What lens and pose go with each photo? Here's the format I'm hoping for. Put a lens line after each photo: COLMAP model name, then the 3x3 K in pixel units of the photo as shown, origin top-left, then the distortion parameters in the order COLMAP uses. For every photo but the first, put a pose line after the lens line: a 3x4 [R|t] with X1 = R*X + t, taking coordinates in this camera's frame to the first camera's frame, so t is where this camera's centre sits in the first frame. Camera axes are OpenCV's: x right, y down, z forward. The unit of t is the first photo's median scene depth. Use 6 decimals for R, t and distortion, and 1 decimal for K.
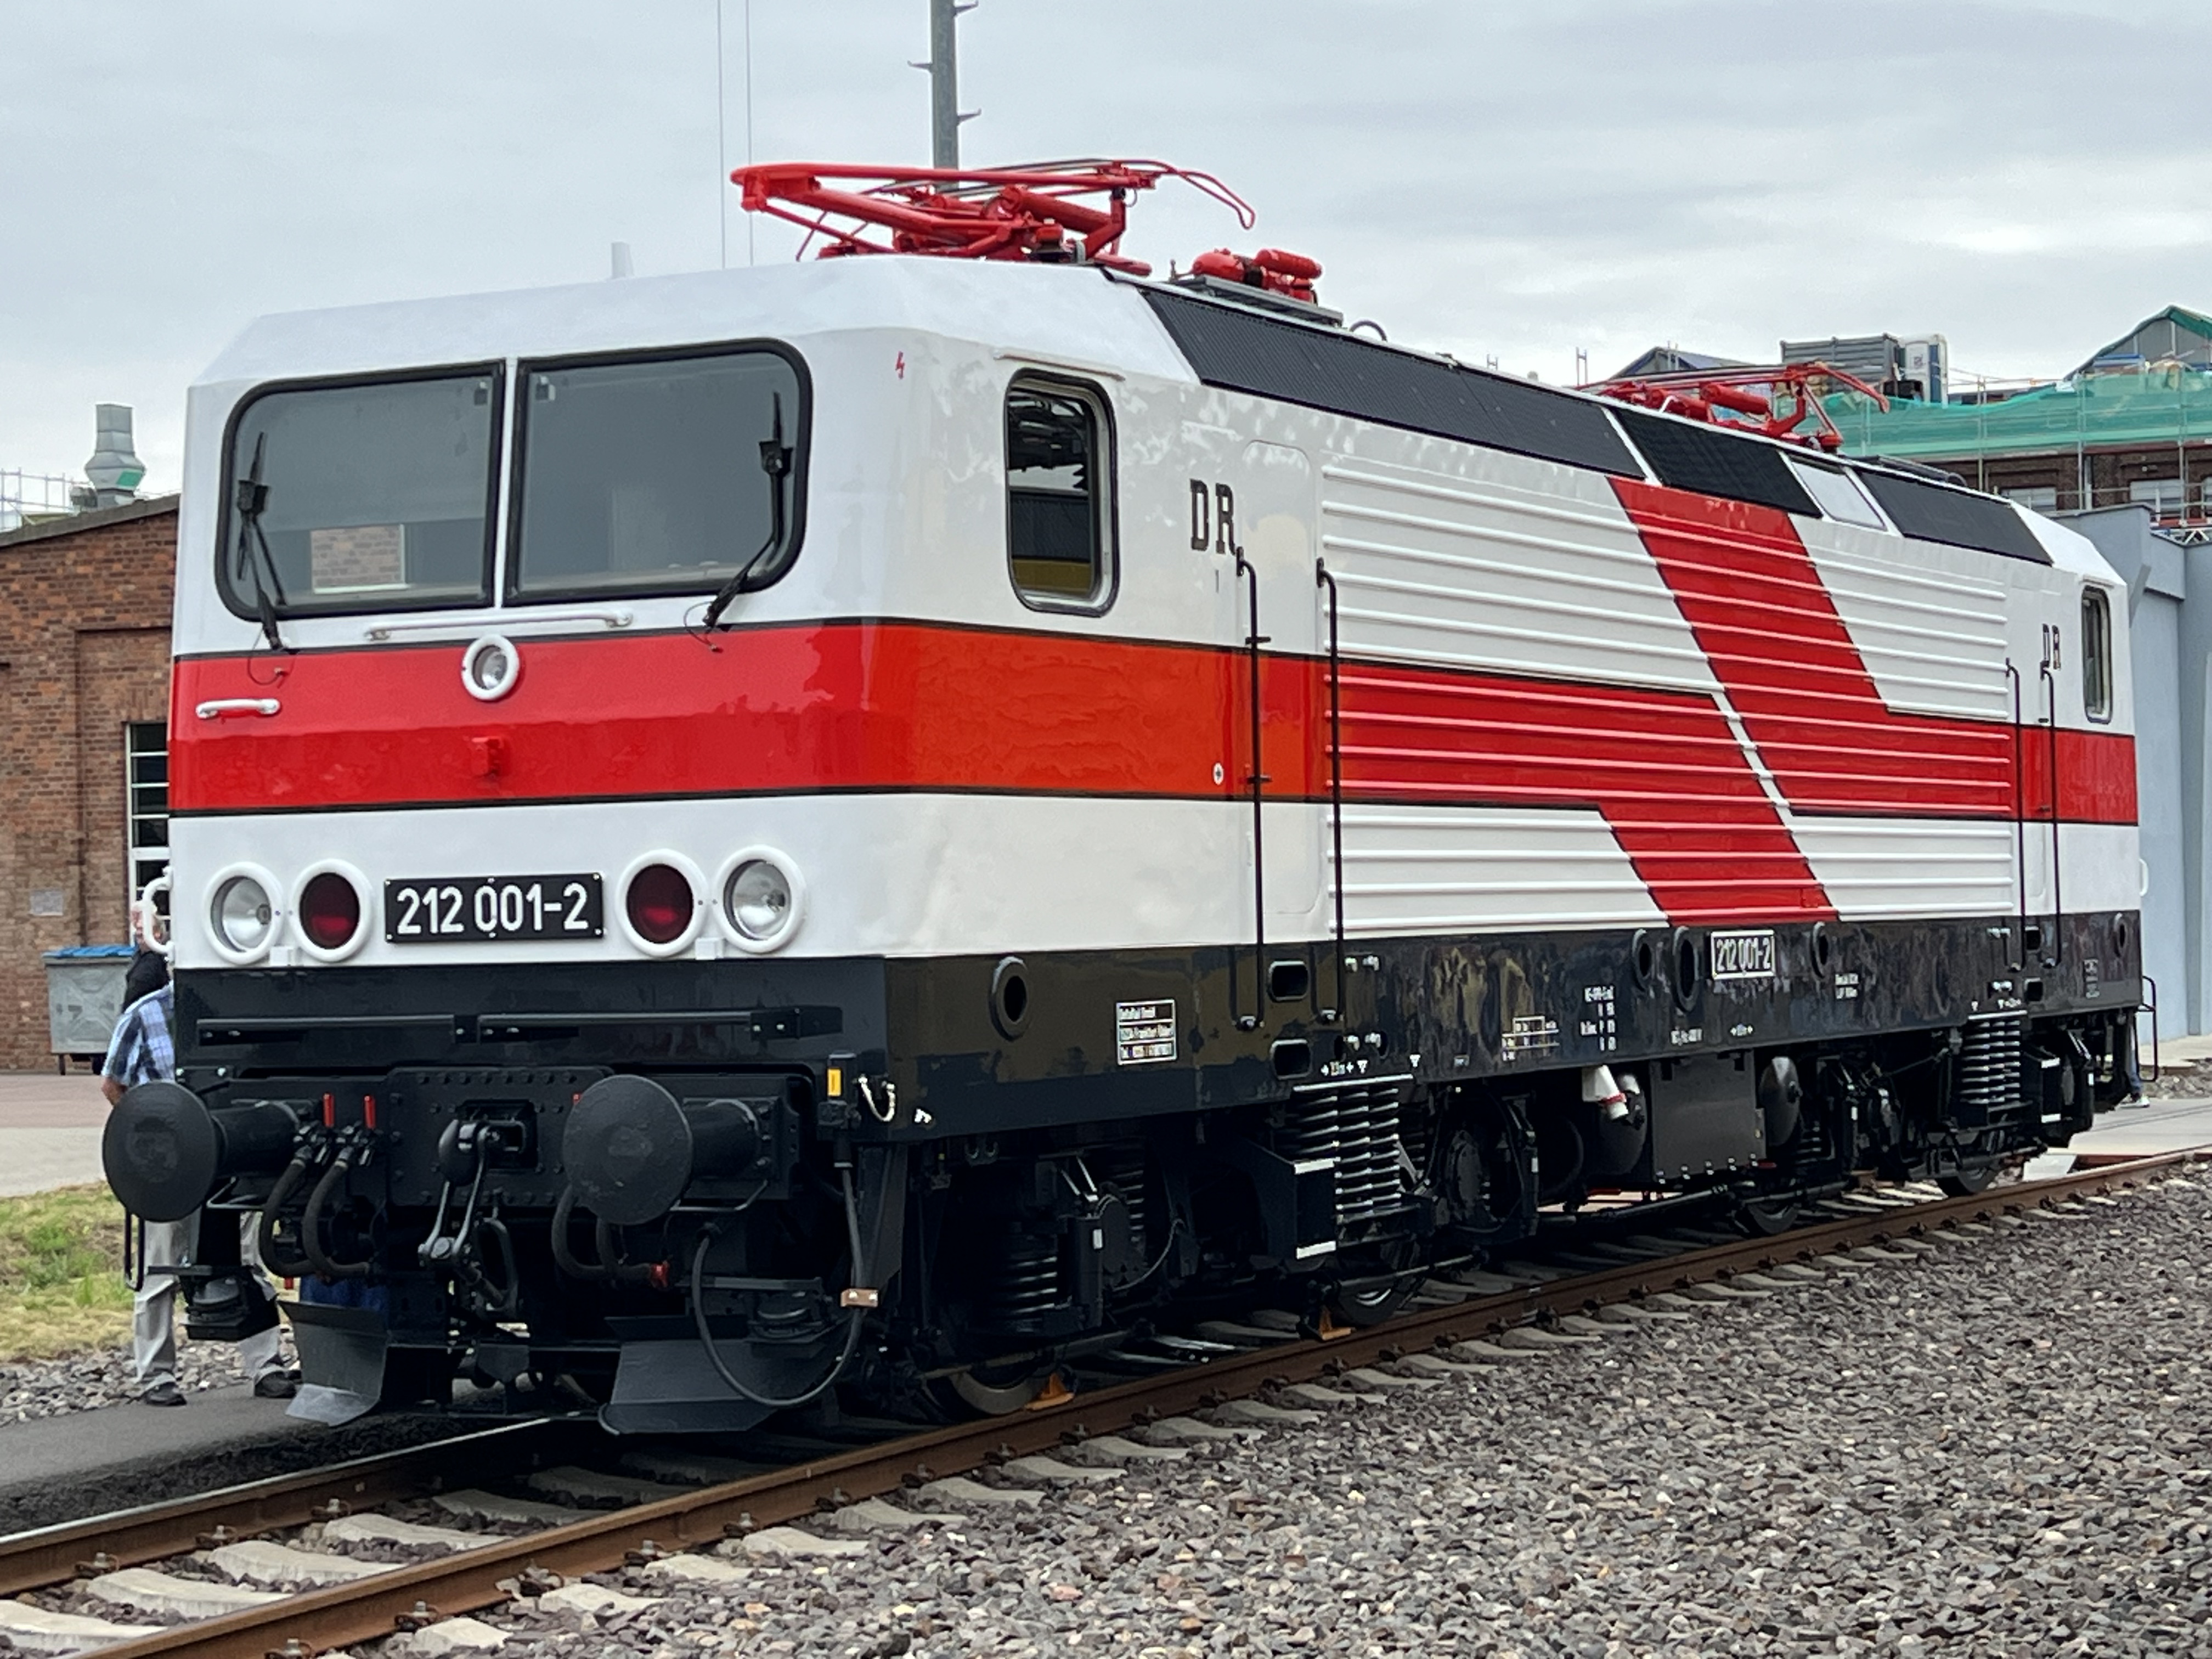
lens RADIAL K [[4544.0, 0, 1104.0], [0, 4544.0, 873.8], [0, 0, 1]] dist [0.235331, -0.172661]
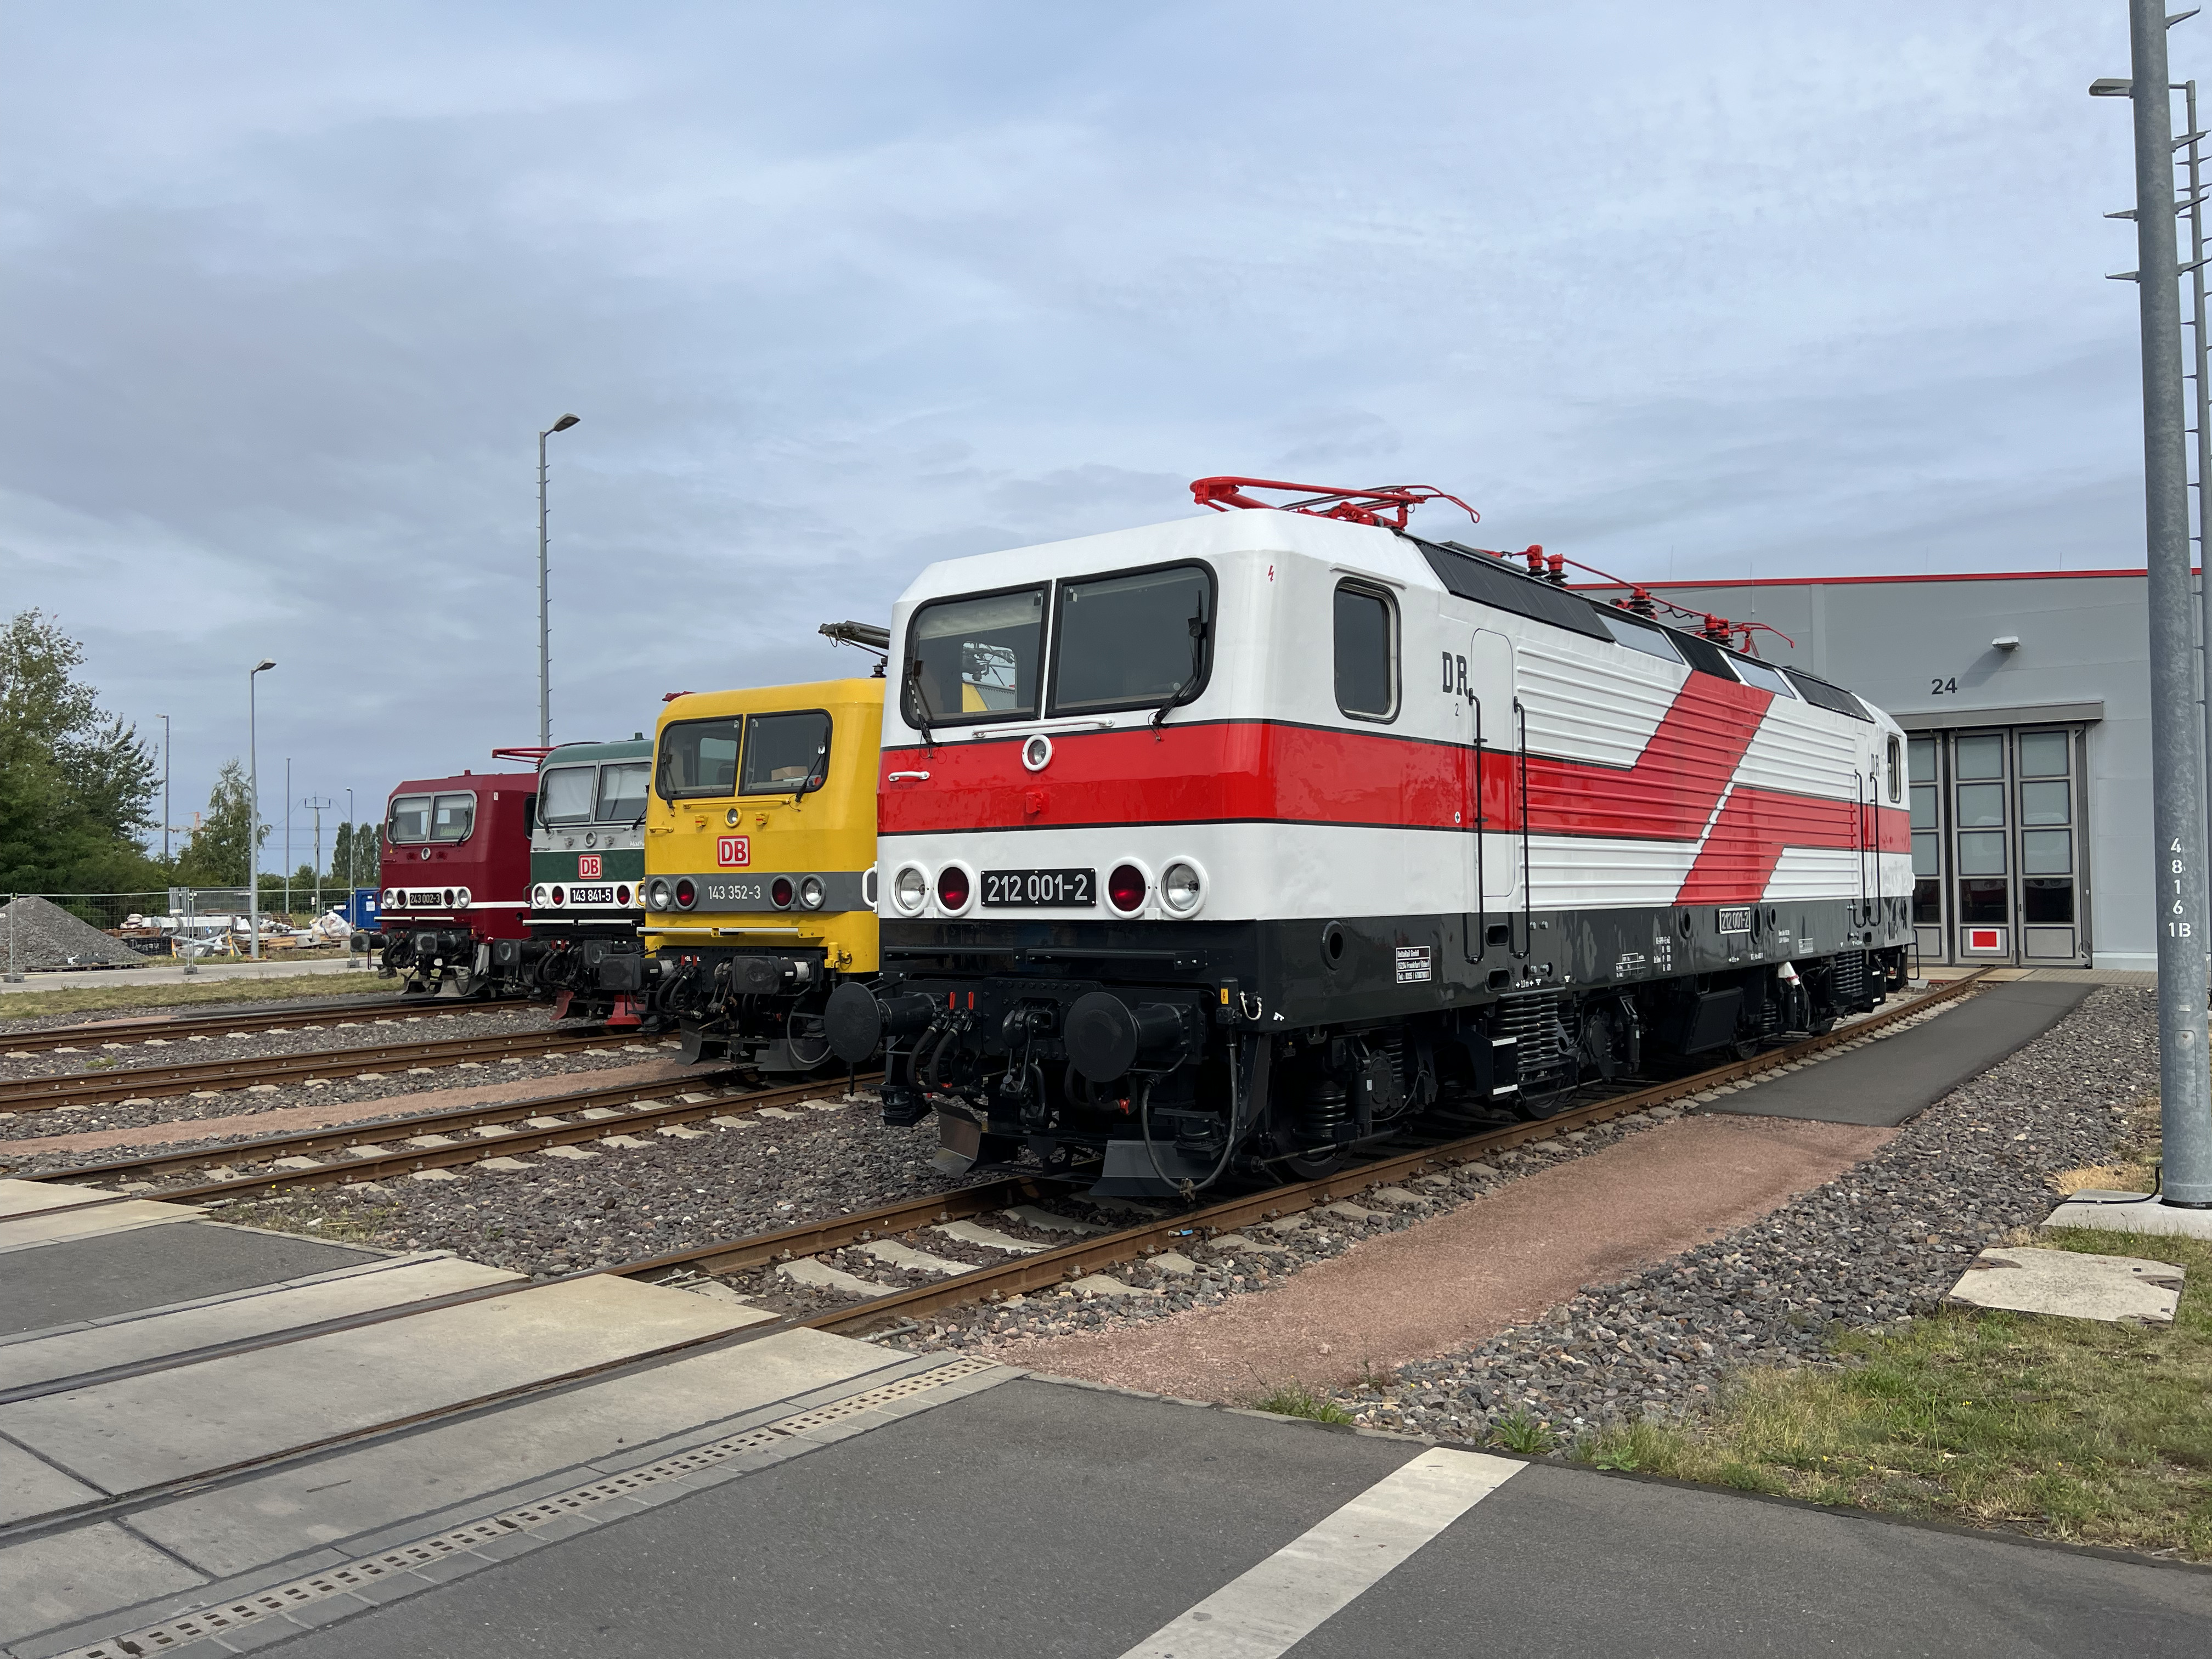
lens RADIAL K [[1675.6, 0, 1093.6], [0, 1675.6, 827.7], [0, 0, 1]] dist [0.076252, -0.104997]
pose [[0.984064, 0.008131, -0.177631, 0.002156], [-0.012705, 0.999616, -0.024629, 0.000004], [0.177363, 0.026494, 0.983789, 0.362302]]
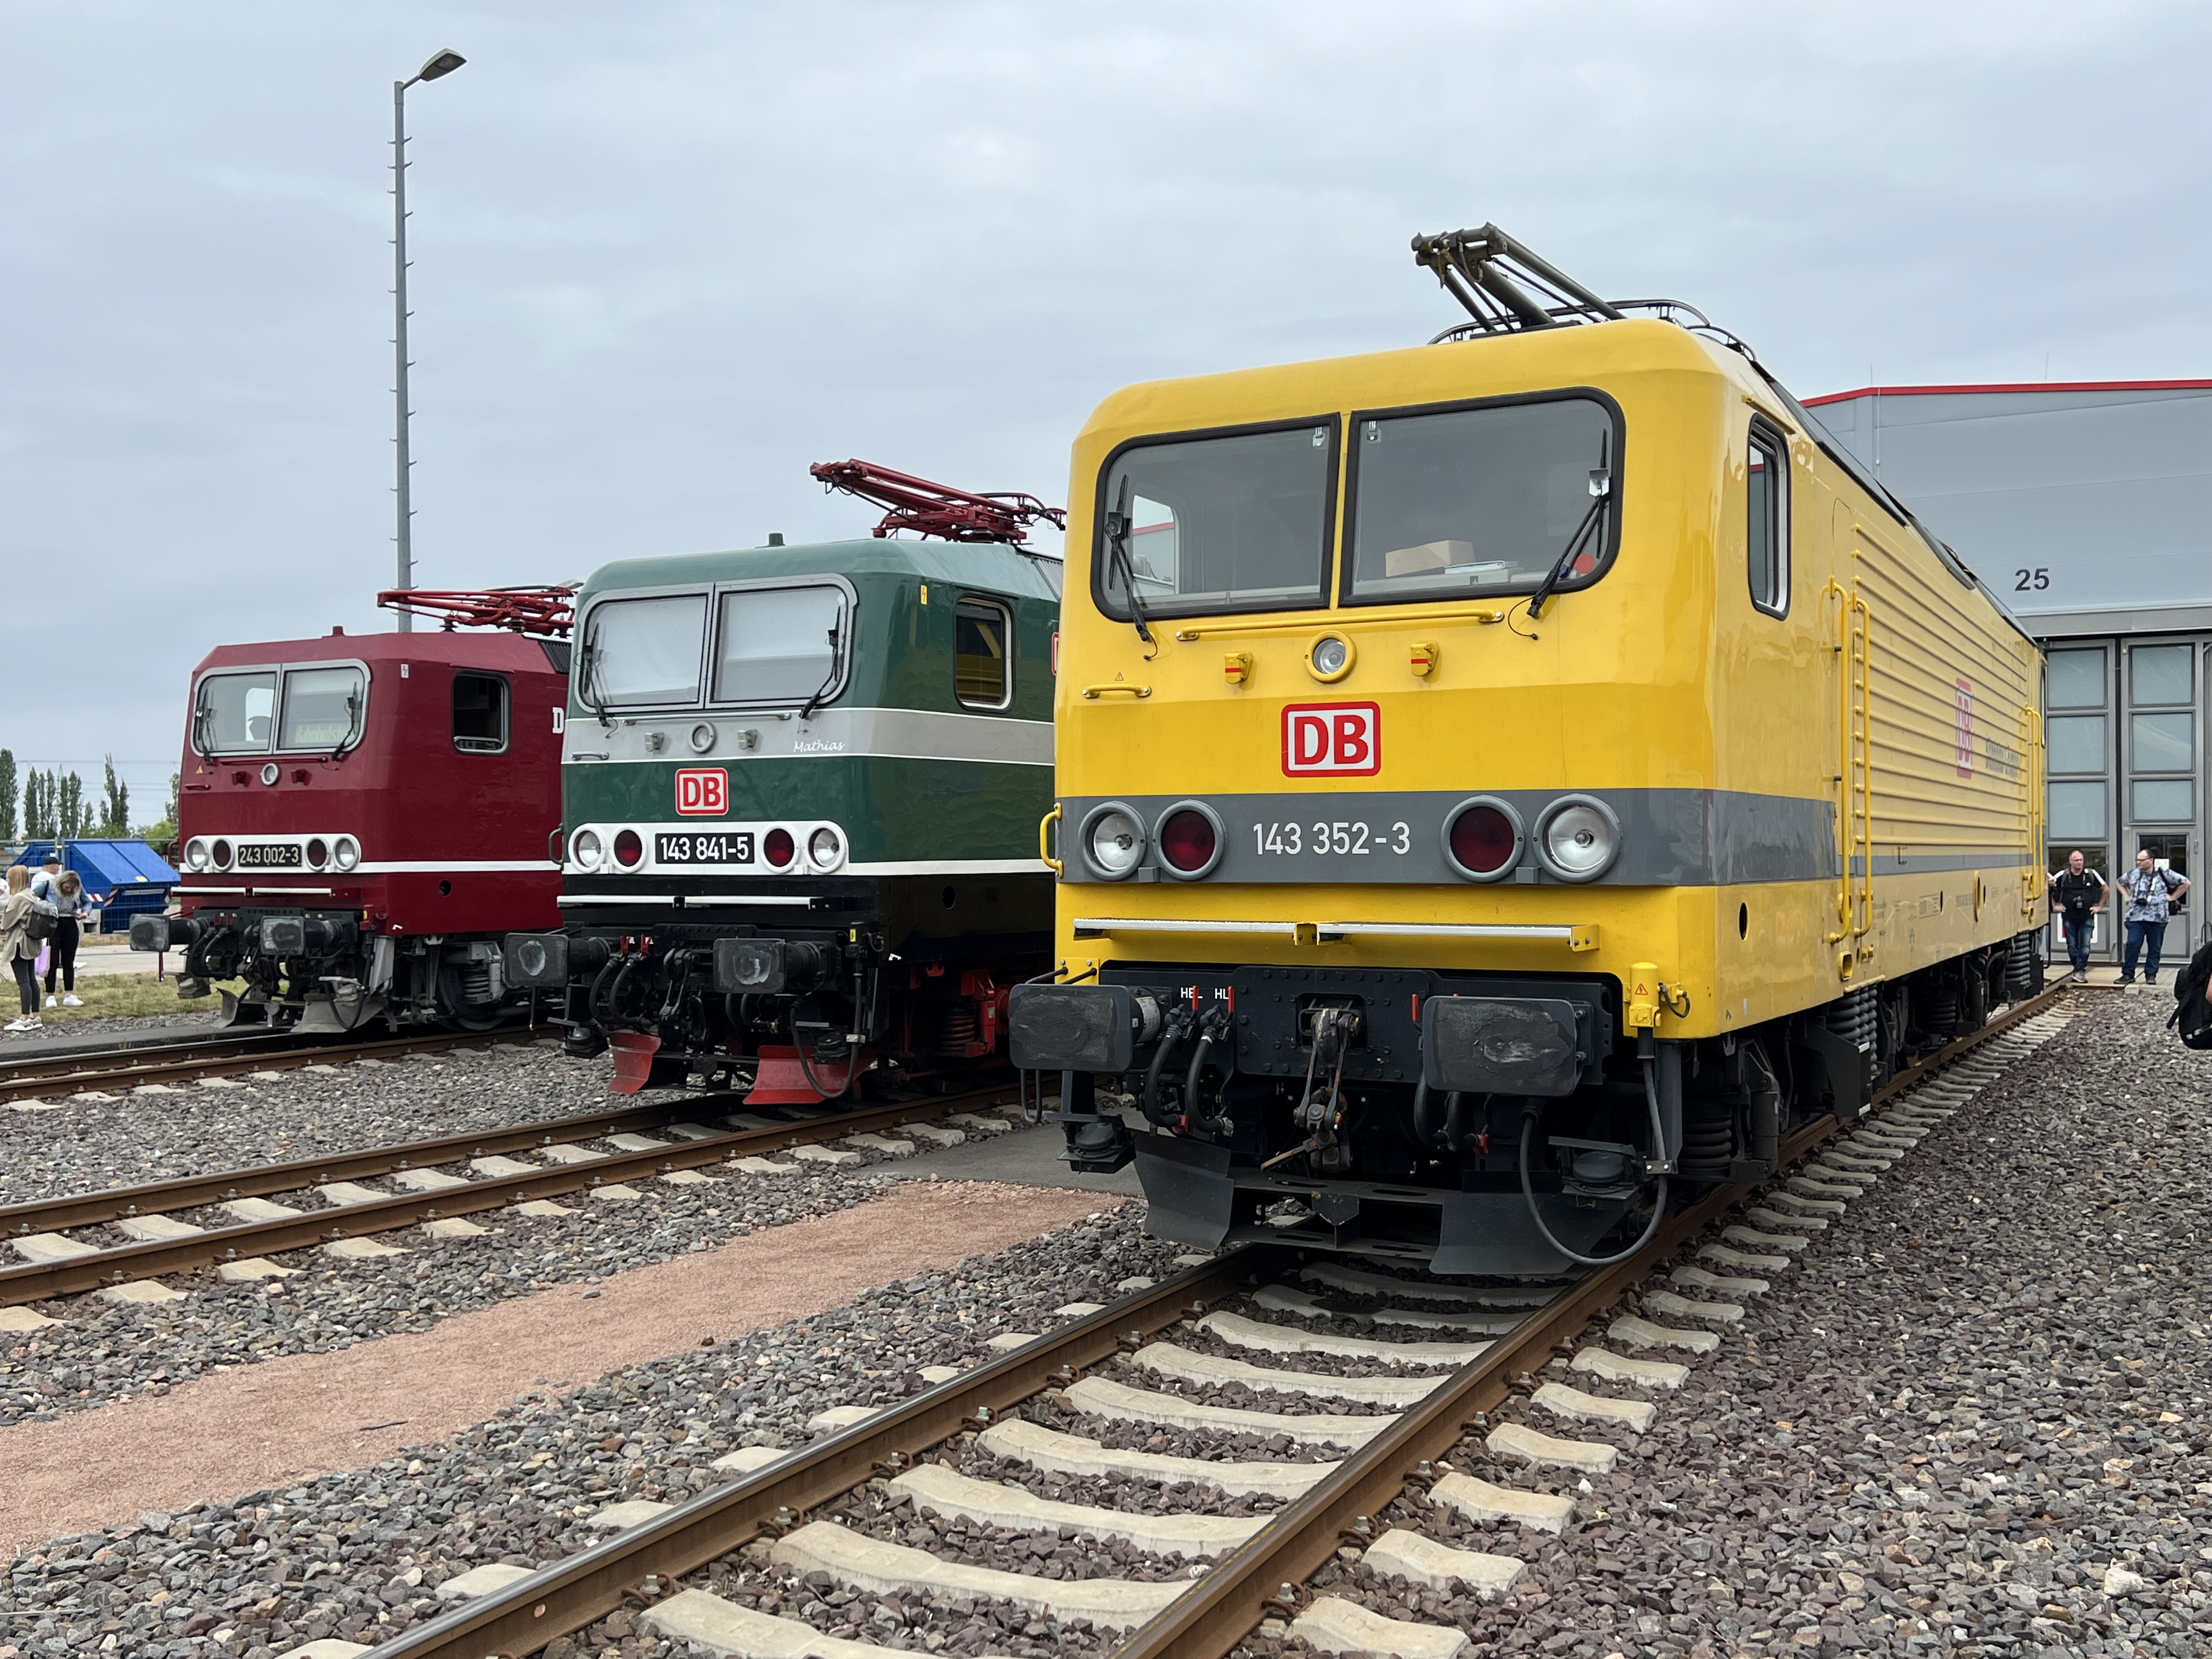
lens RADIAL K [[2114.2, 0, 1114.1], [0, 2114.2, 849.3], [0, 0, 1]] dist [0.170531, -0.398575]
pose [[0.995259, 0.020880, -0.094988, -0.424084], [-0.020161, 0.999760, 0.008525, 0.017120], [0.095144, -0.006570, 0.995442, 0.817905]]
